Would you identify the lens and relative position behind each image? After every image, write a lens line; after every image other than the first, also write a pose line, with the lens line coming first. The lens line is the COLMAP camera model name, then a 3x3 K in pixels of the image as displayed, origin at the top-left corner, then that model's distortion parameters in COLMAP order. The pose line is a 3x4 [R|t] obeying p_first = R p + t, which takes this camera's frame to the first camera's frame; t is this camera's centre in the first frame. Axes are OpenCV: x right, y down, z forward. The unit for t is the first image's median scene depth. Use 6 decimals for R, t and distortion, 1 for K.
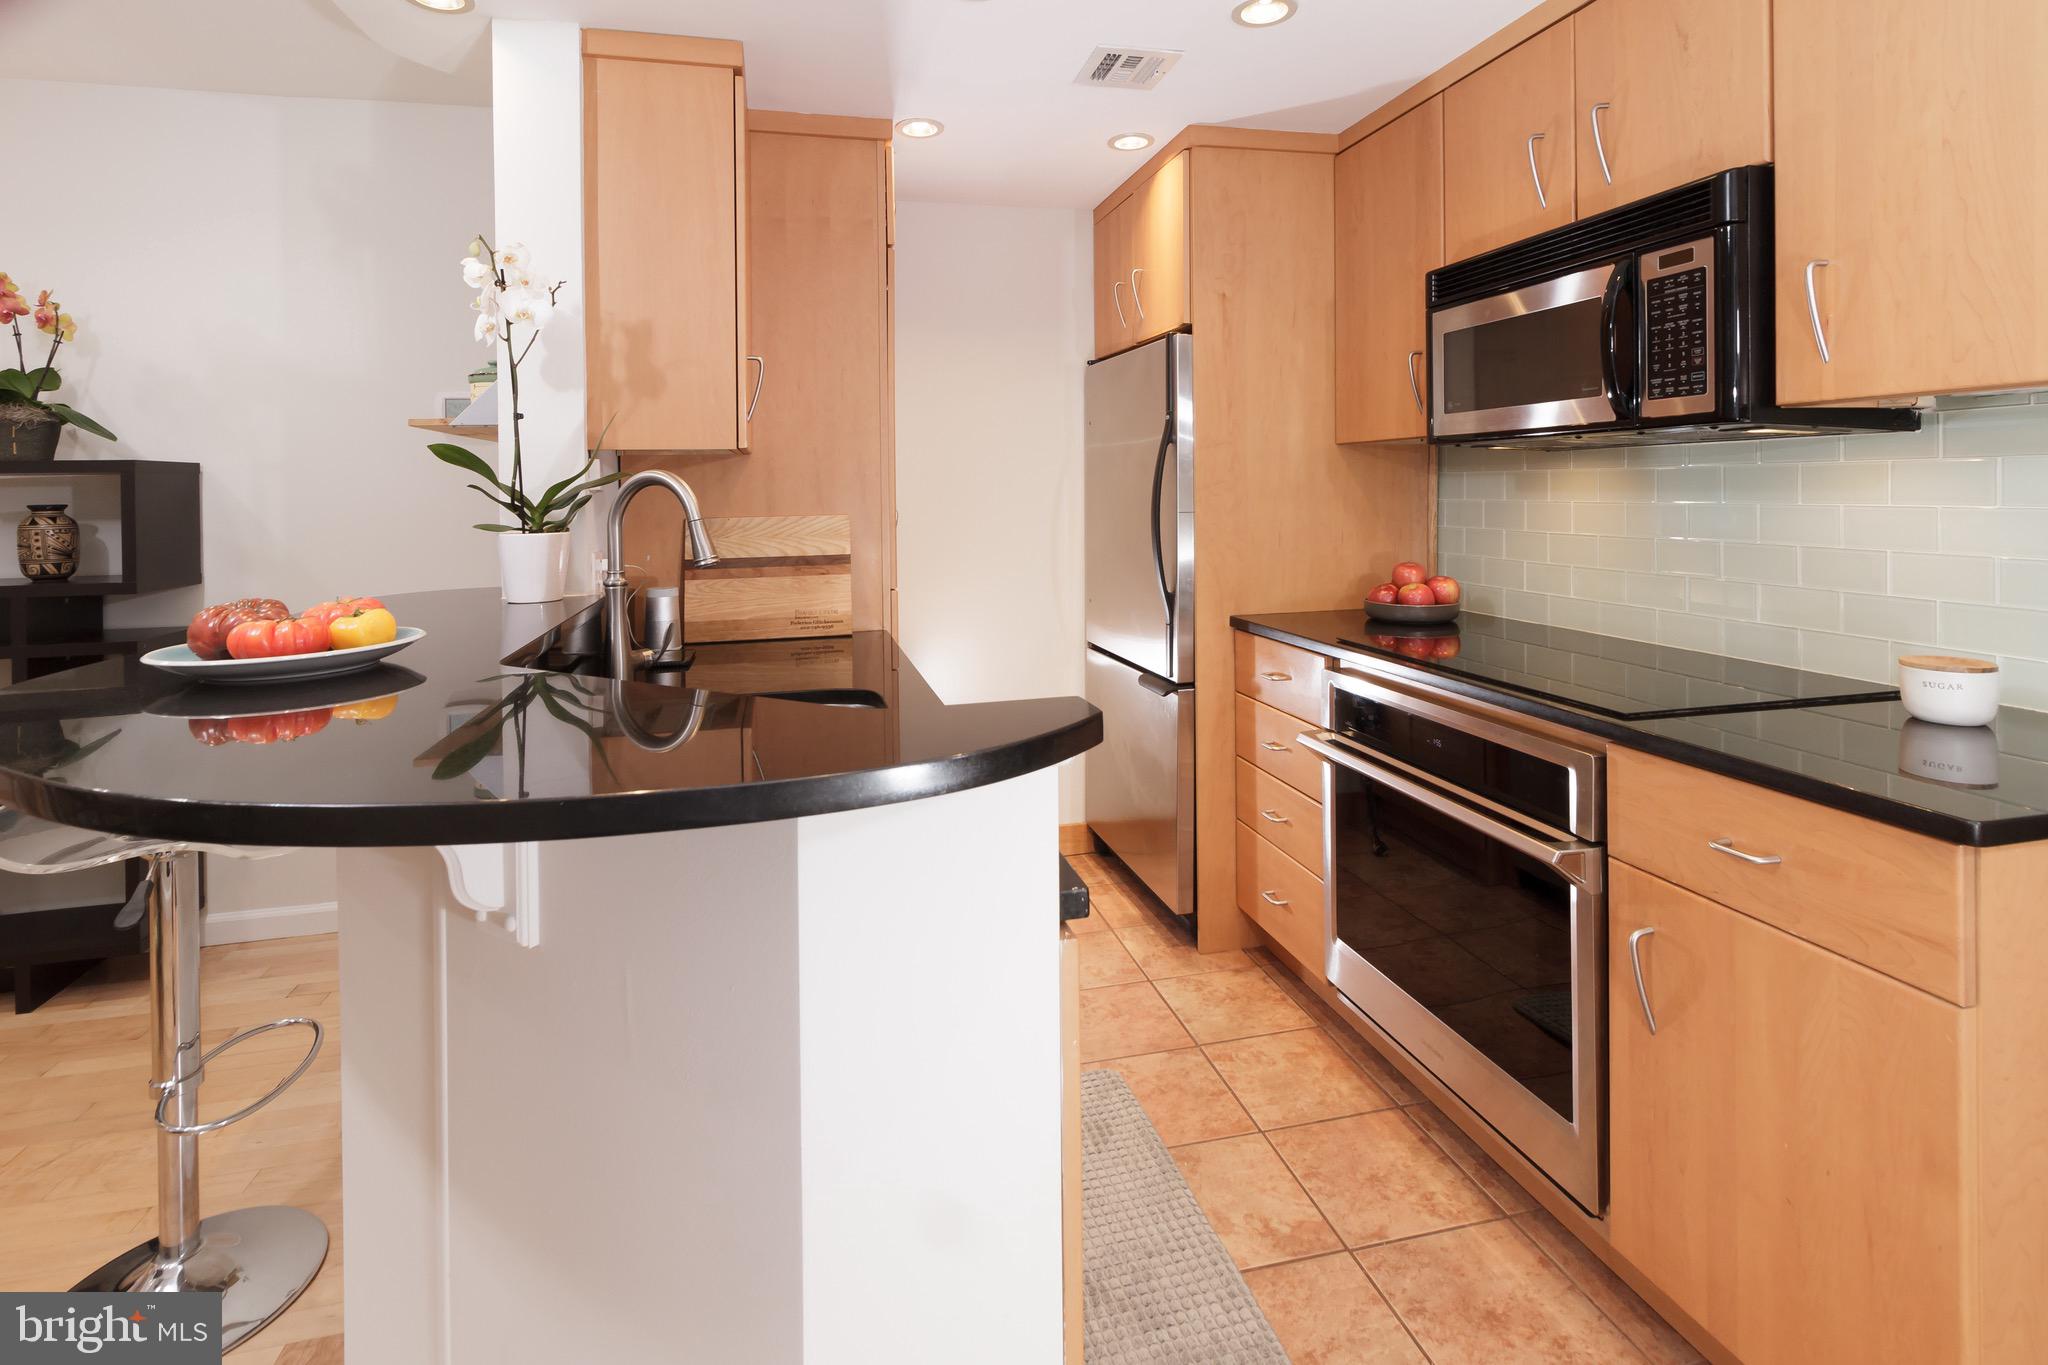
lens RADIAL K [[960.3, 0, 1006.1], [0, 960.3, 503.5], [0, 0, 1]] dist [-0.000930, 0.001321]
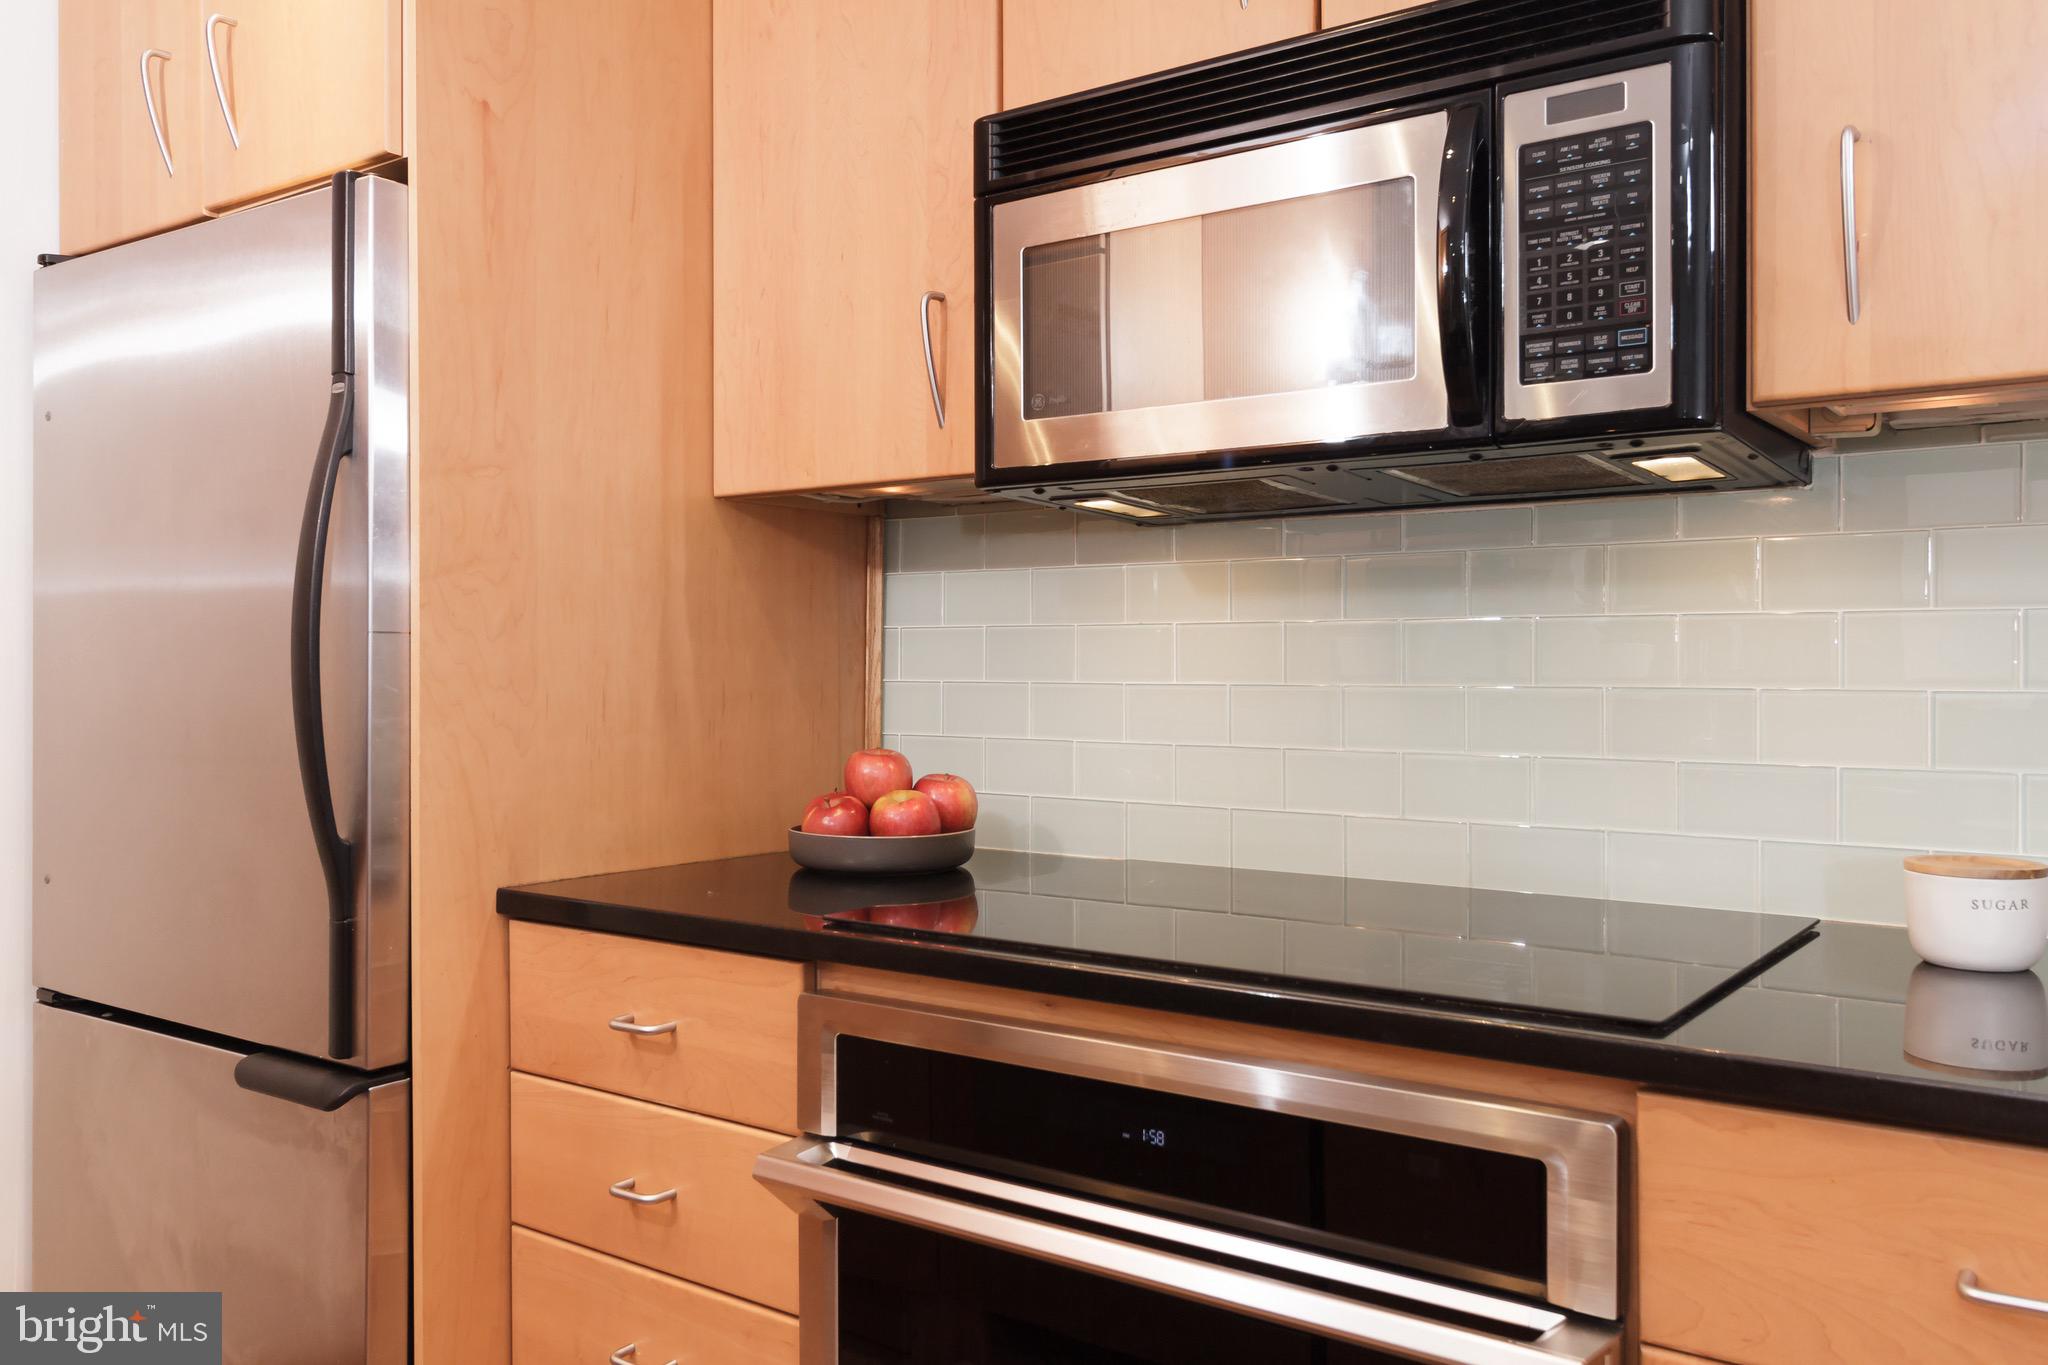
lens RADIAL K [[1617.1, 0, 1025.1], [0, 1617.1, 694.7], [0, 0, 1]] dist [0.002181, 0.002105]
pose [[0.760001, 0.005379, 0.649899, -0.073316], [-0.004669, 0.999985, -0.002816, 0.056486], [-0.649905, -0.000895, 0.760015, 0.520684]]
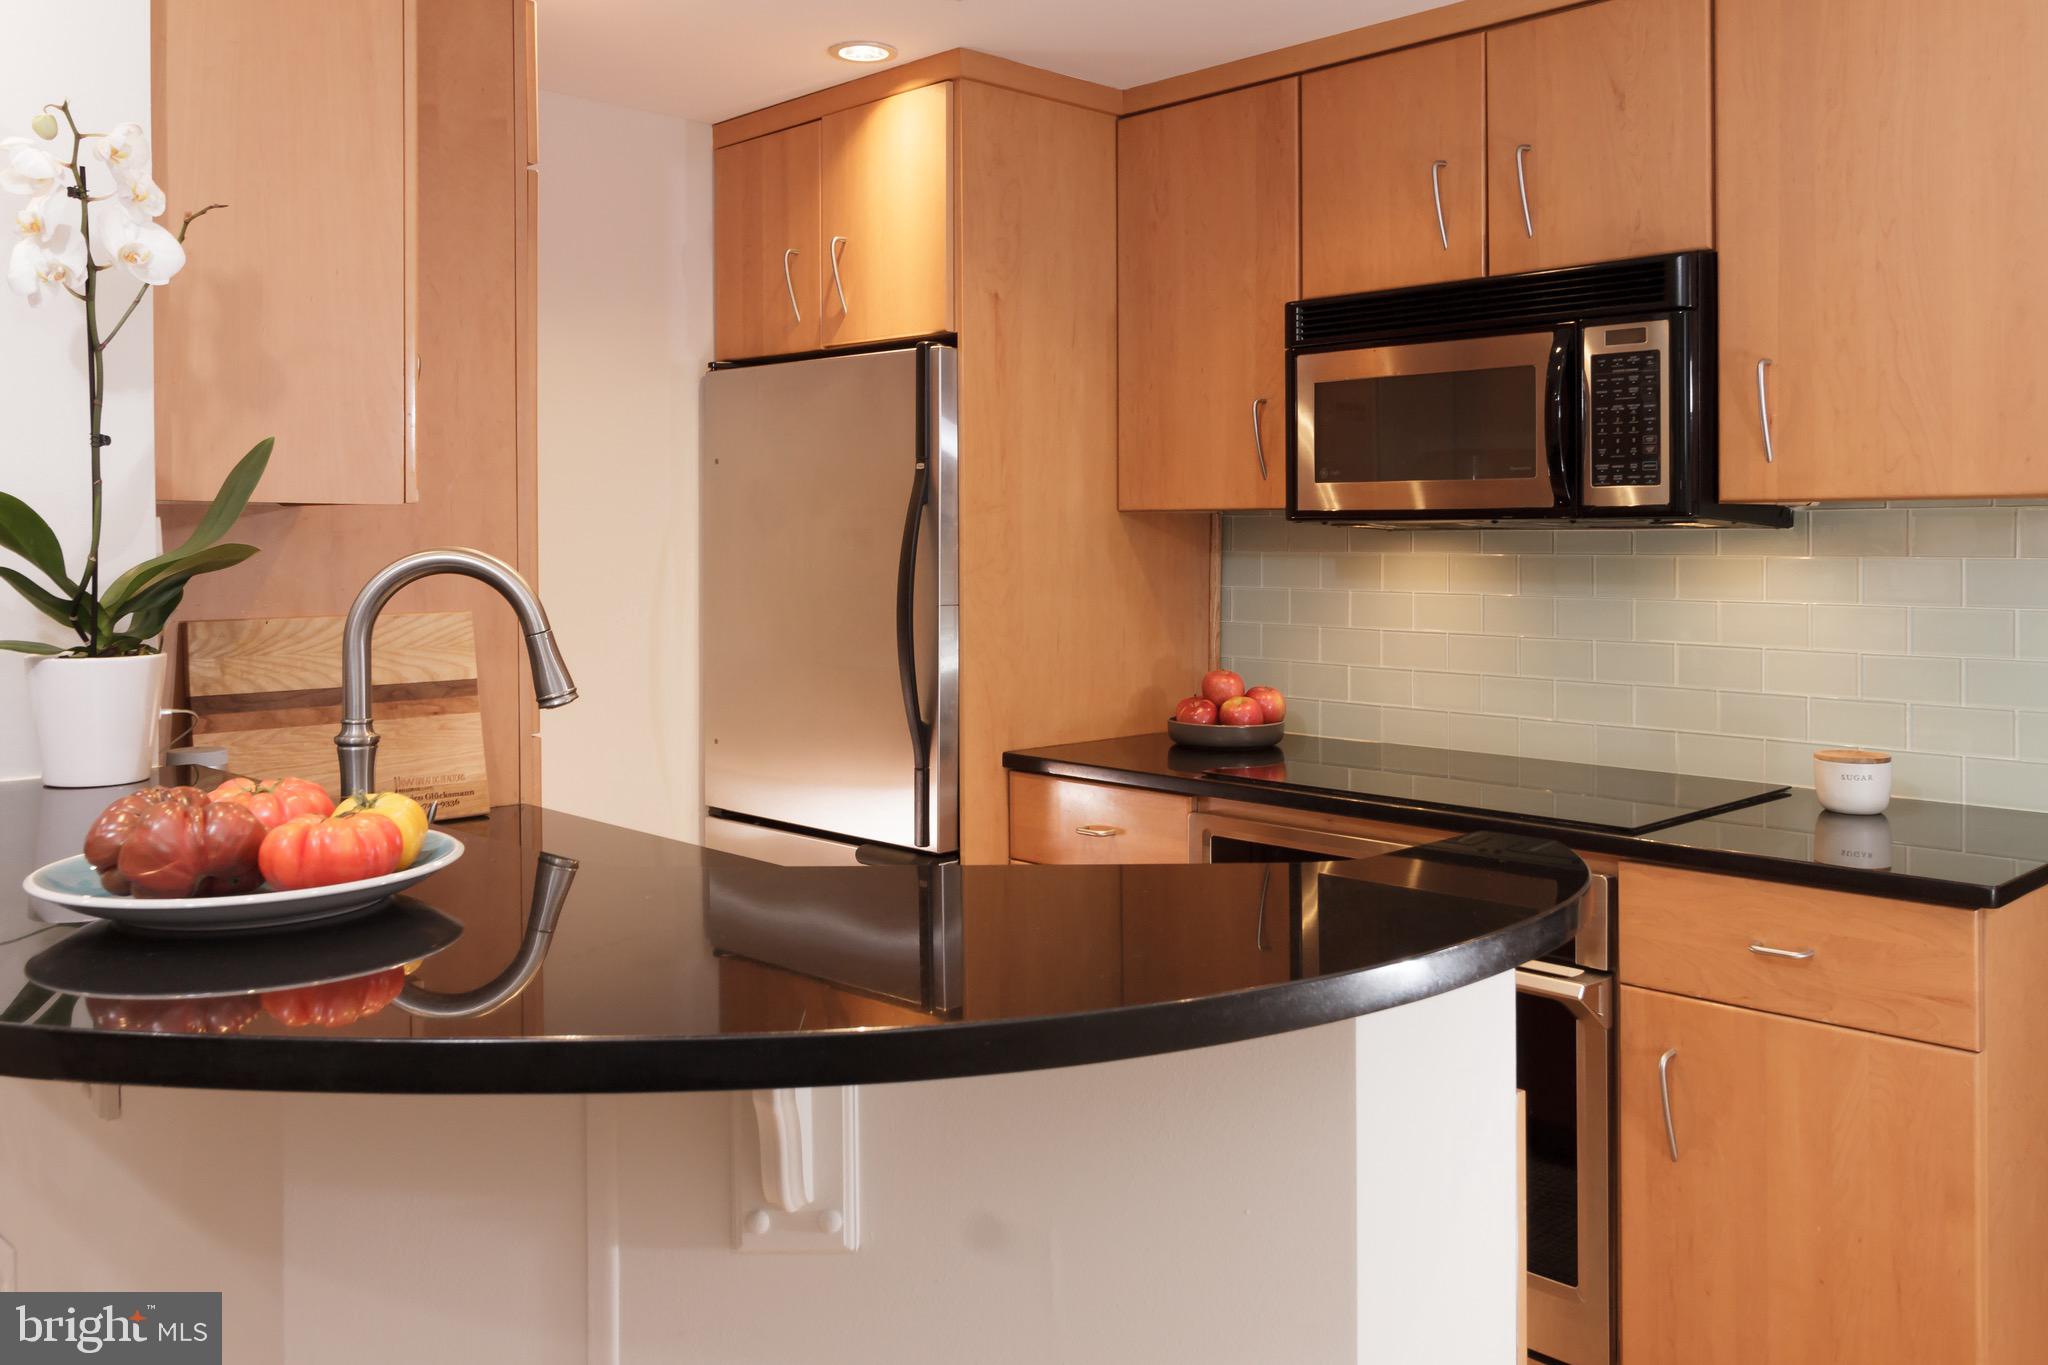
lens RADIAL K [[1617.1, 0, 1023.2], [0, 1617.1, 557.8], [0, 0, 1]] dist [0.002181, 0.002105]
pose [[0.863464, 0.010763, 0.504296, -0.564692], [-0.006262, 0.999924, -0.010619, -0.020217], [-0.504372, 0.006011, 0.863465, -0.052358]]
